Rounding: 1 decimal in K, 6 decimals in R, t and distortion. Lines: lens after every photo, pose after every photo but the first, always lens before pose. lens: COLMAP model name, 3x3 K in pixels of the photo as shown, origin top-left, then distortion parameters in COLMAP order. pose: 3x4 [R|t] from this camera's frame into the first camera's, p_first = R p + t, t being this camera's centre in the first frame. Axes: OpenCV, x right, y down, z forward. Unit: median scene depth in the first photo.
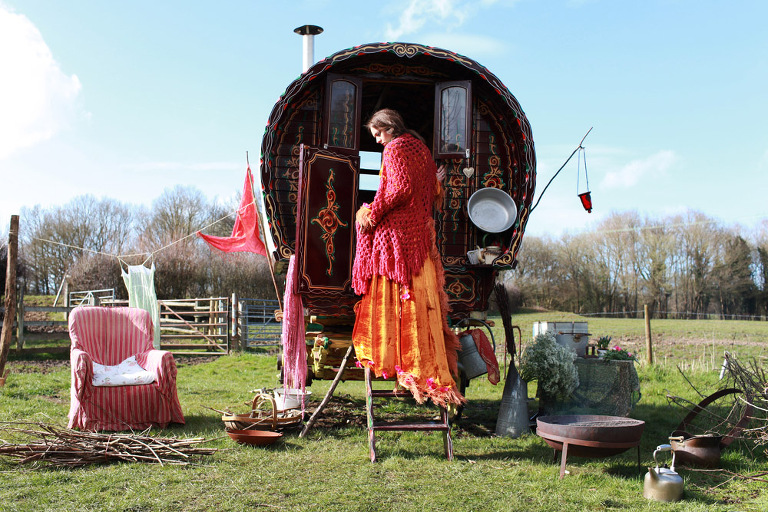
lens RADIAL K [[868.4, 0, 384.0], [0, 868.4, 256.0], [0, 0, 1]] dist [-0.077470, 0.035446]
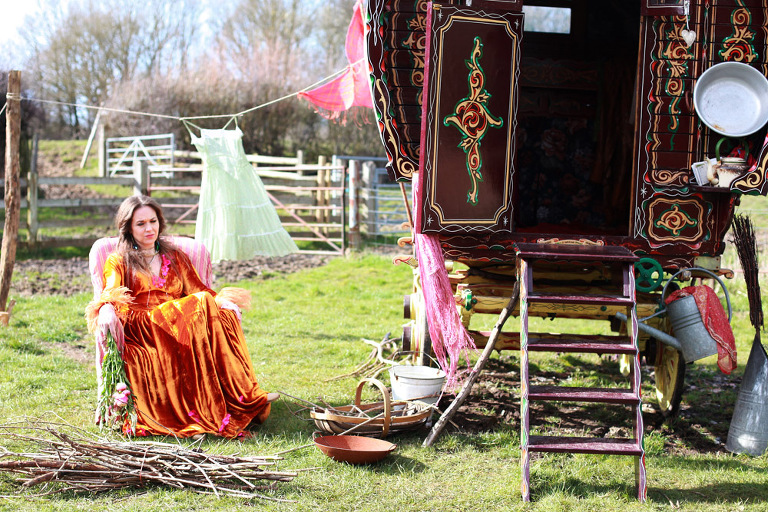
lens RADIAL K [[1434.3, 0, 384.0], [0, 1434.3, 256.0], [0, 0, 1]] dist [-0.145322, 0.027293]
pose [[0.986279, 0.025458, -0.163112, 0.045092], [-0.000046, 0.988080, 0.153939, -0.097742], [0.165087, -0.151819, 0.974524, -0.059378]]
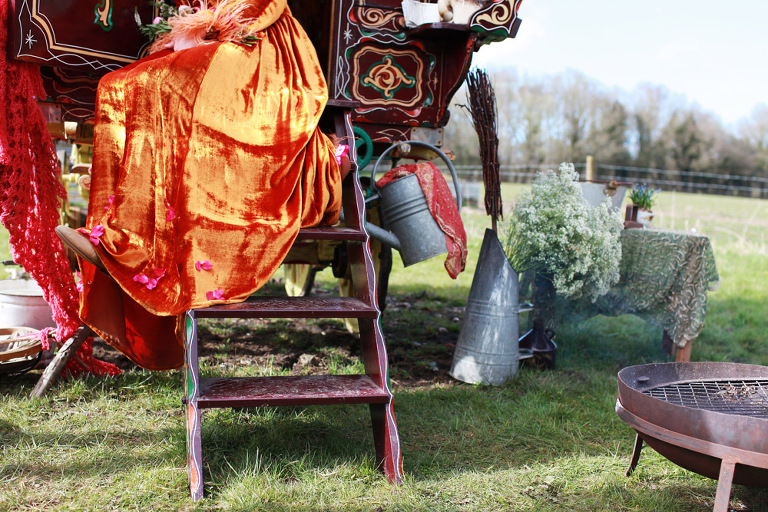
lens RADIAL K [[846.8, 0, 382.4], [0, 846.8, 267.2], [0, 0, 1]] dist [-0.023757, -0.004896]
pose [[0.984681, 0.013670, 0.173829, 0.001730], [-0.043196, 0.984970, 0.167235, 0.062584], [-0.168931, -0.172182, 0.970472, 0.526672]]
